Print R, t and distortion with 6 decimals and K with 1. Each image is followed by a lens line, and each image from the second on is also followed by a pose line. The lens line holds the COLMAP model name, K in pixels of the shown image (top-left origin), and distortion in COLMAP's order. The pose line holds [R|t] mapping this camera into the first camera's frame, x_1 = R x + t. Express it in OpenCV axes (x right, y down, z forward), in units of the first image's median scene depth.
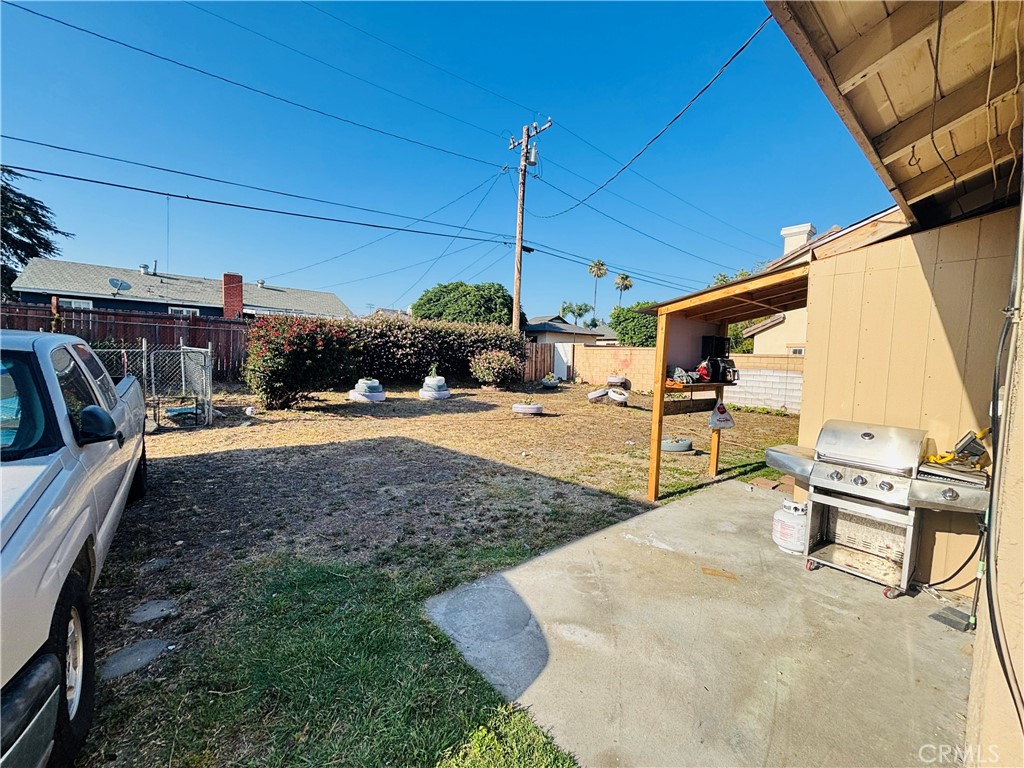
lens RADIAL K [[407.1, 0, 512.6], [0, 407.1, 380.8], [0, 0, 1]] dist [-0.009582, 0.001165]
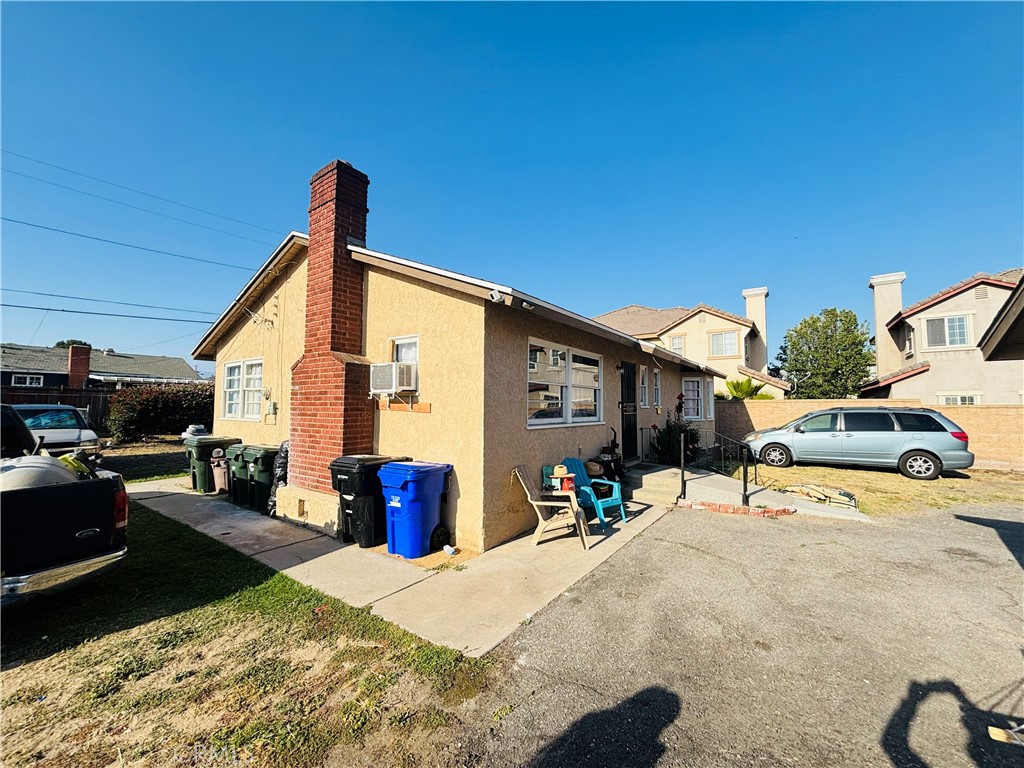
lens RADIAL K [[407.1, 0, 514.2], [0, 407.1, 383.9], [0, 0, 1]] dist [-0.009582, 0.001165]
pose [[0.965497, -0.017893, 0.259798, 0.432175], [0.047173, 0.993149, -0.106911, 0.064576], [-0.256105, 0.115478, 0.959727, -0.847015]]
